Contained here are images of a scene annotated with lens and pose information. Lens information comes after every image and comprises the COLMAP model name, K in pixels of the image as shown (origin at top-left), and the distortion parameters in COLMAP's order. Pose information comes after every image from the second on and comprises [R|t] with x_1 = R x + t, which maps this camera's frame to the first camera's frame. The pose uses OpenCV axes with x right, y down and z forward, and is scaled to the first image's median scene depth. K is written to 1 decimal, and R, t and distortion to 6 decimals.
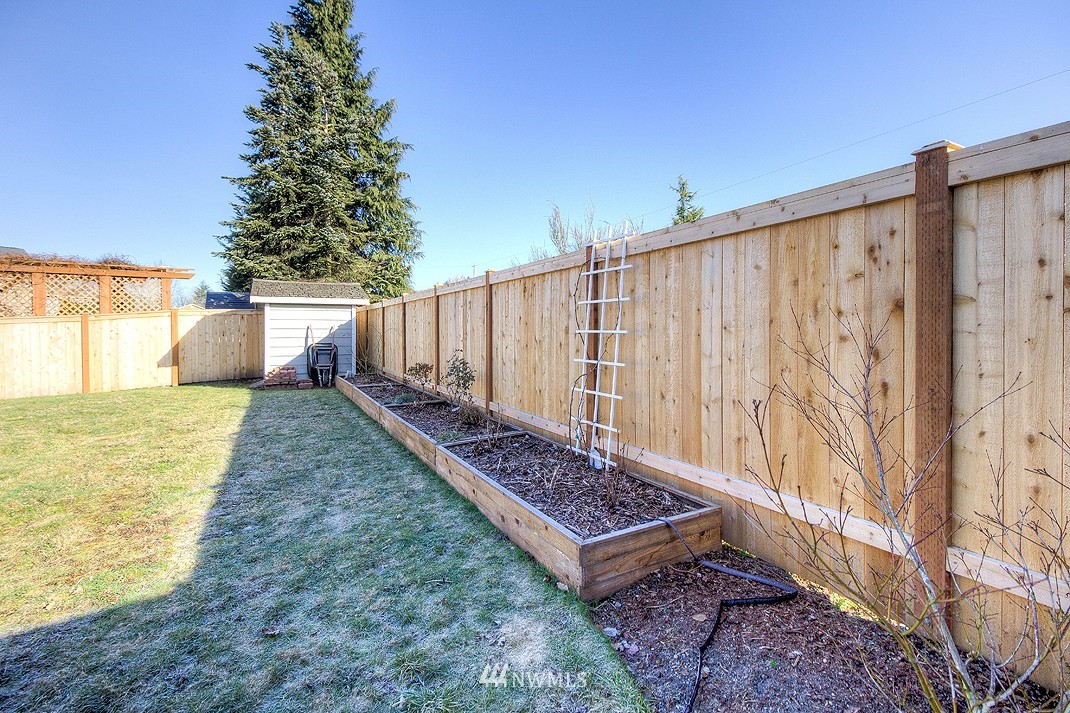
lens RADIAL K [[480.9, 0, 533.6], [0, 480.9, 348.6], [0, 0, 1]] dist [-0.013727, -0.002080]
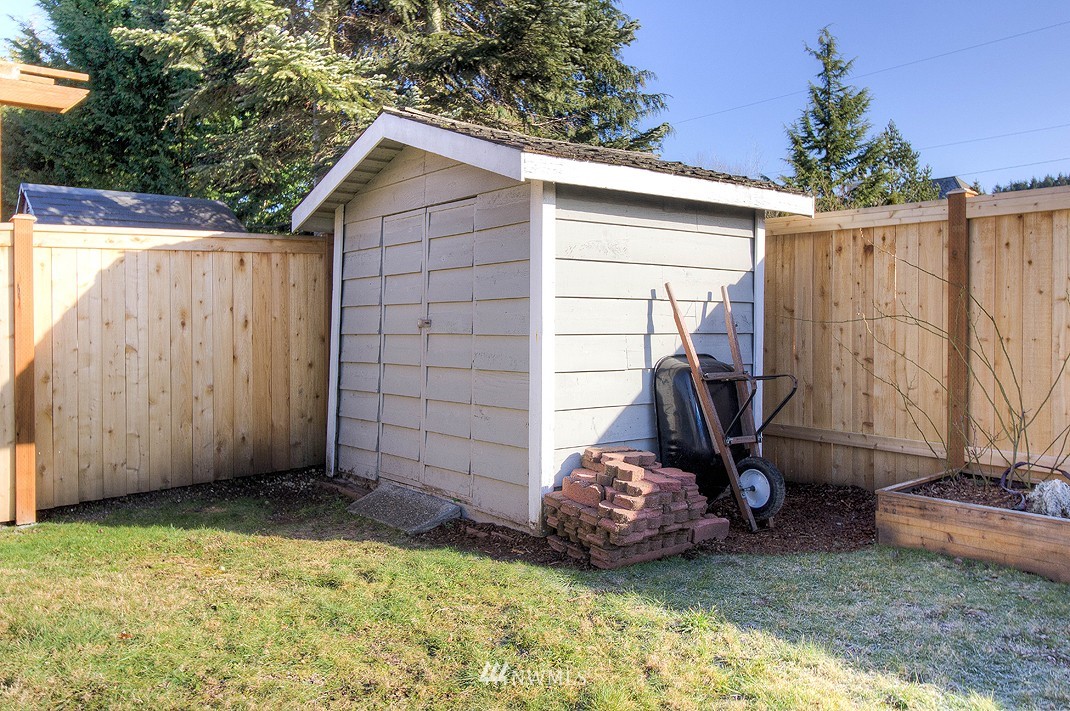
lens RADIAL K [[856.4, 0, 535.5], [0, 856.4, 351.2], [0, 0, 1]] dist [-0.003633, -0.002044]
pose [[0.992664, 0.002441, 0.120879, -0.545614], [-0.001823, 0.999985, -0.005228, -0.010846], [-0.120890, 0.004969, 0.992654, 0.522760]]
